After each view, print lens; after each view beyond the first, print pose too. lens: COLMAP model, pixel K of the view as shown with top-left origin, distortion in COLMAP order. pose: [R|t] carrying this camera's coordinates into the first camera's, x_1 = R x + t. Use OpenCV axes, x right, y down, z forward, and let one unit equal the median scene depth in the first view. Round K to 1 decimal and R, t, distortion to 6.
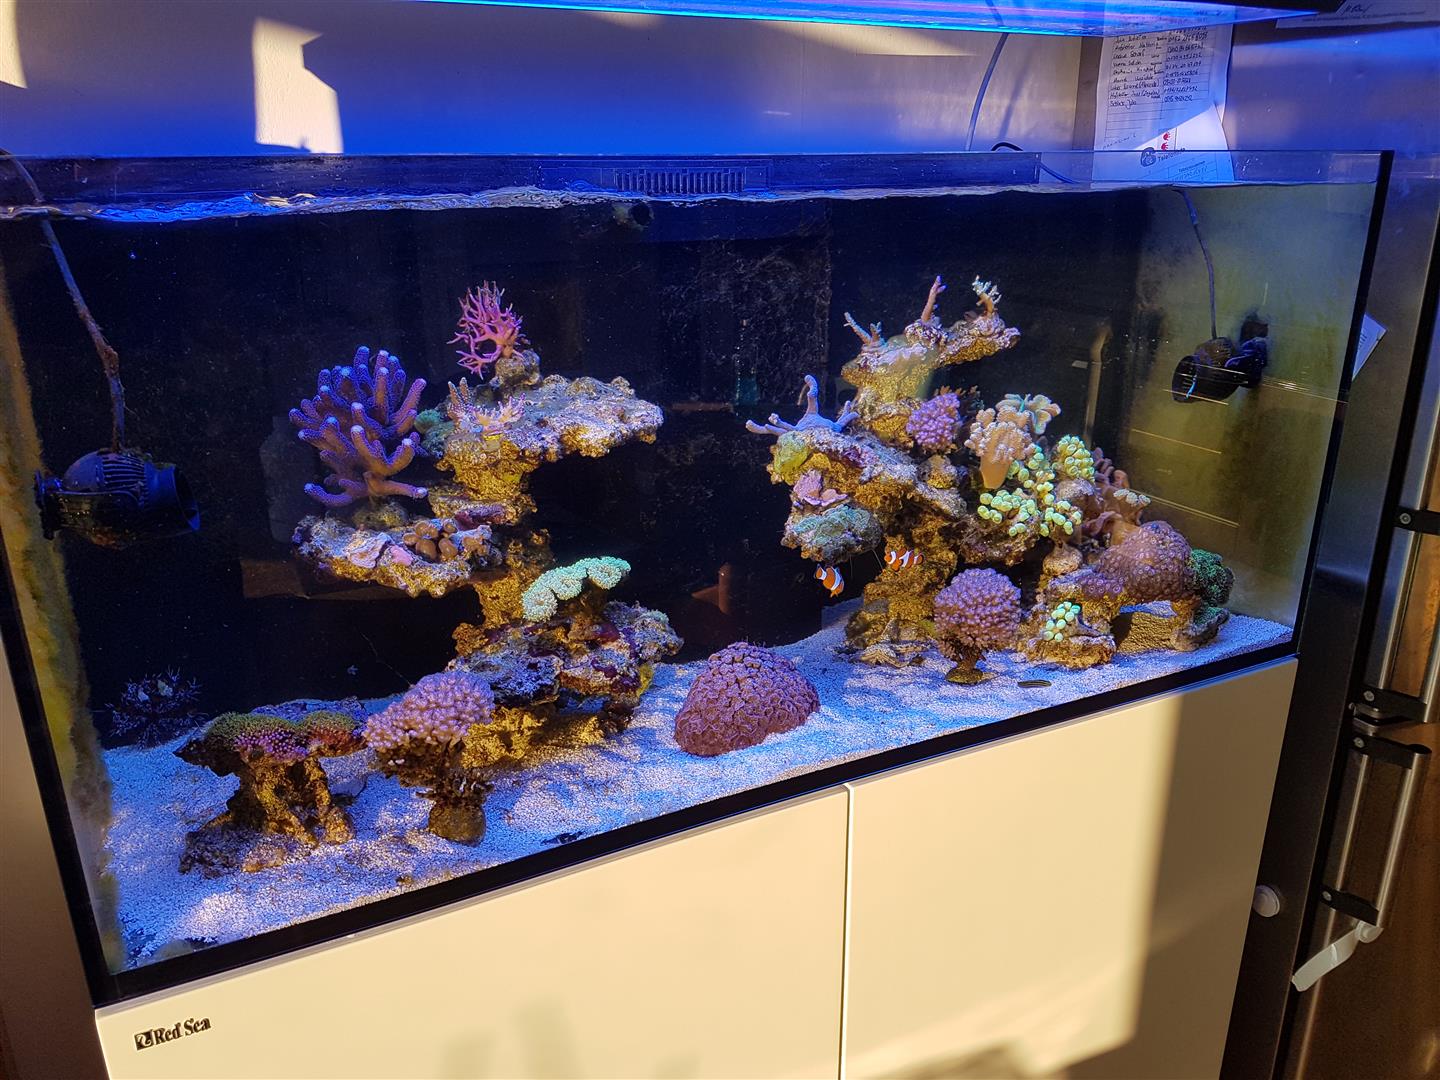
lens RADIAL K [[1124.3, 0, 720.0], [0, 1124.3, 540.0], [0, 0, 1]] dist [-0.043971, -0.000248]
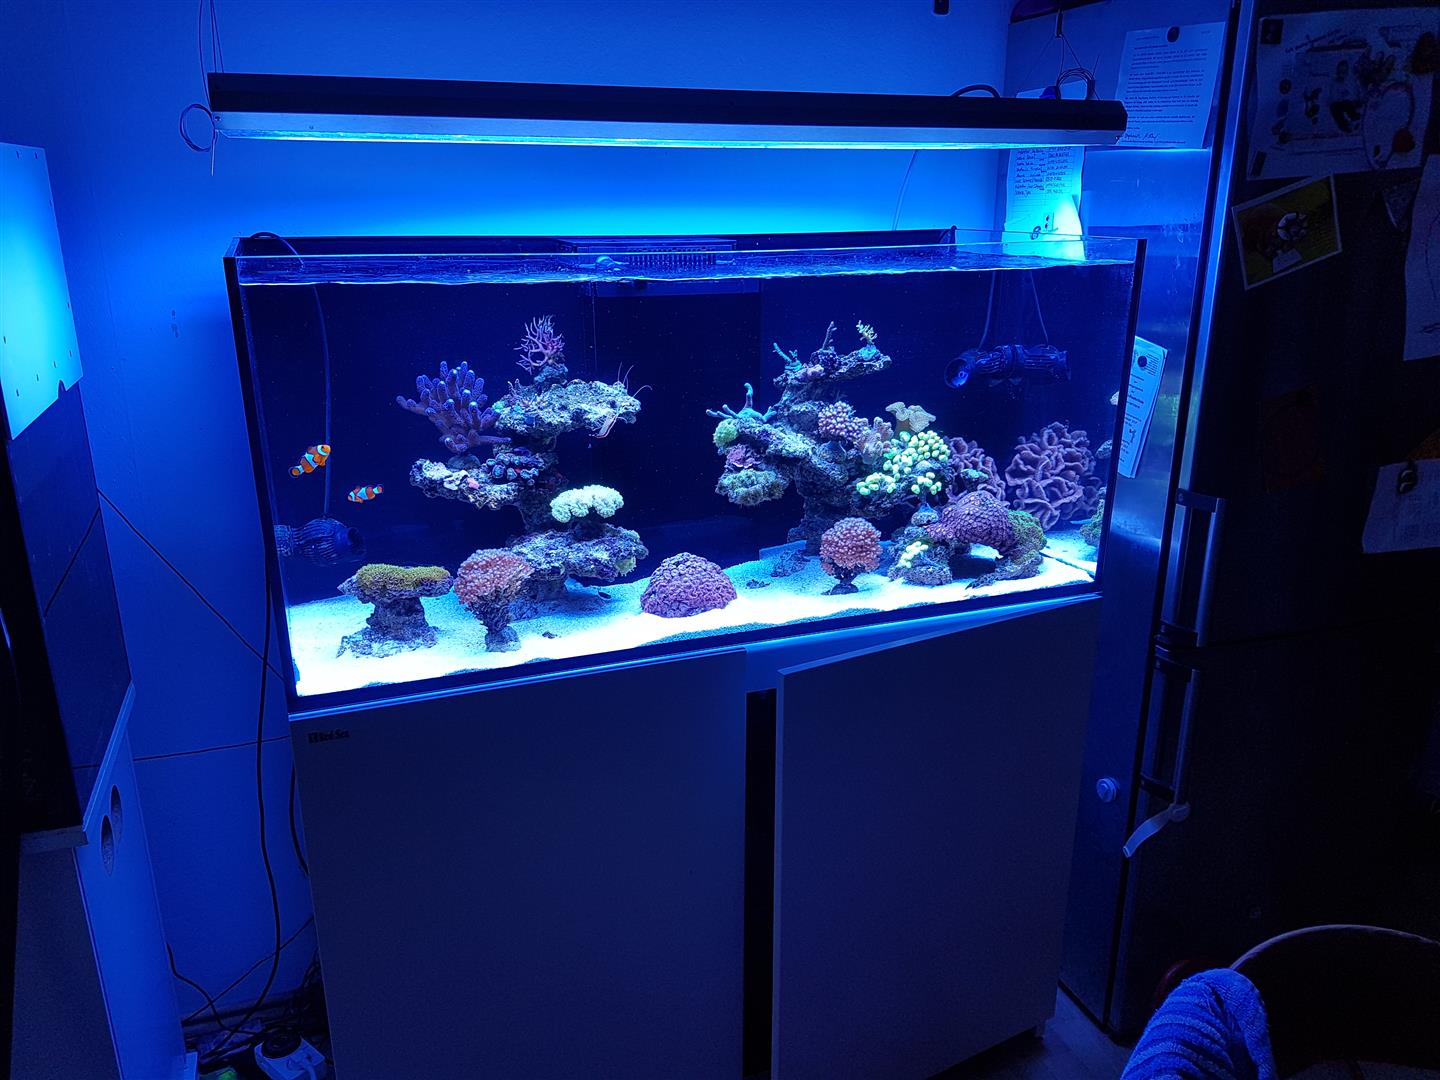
lens RADIAL K [[1124.3, 0, 720.0], [0, 1124.3, 540.0], [0, 0, 1]] dist [-0.043971, -0.000248]
pose [[0.991610, 0.053276, -0.117780, 0.239957], [-0.052167, 0.998560, 0.012484, 0.049427], [0.118276, -0.006235, 0.992961, -0.526024]]
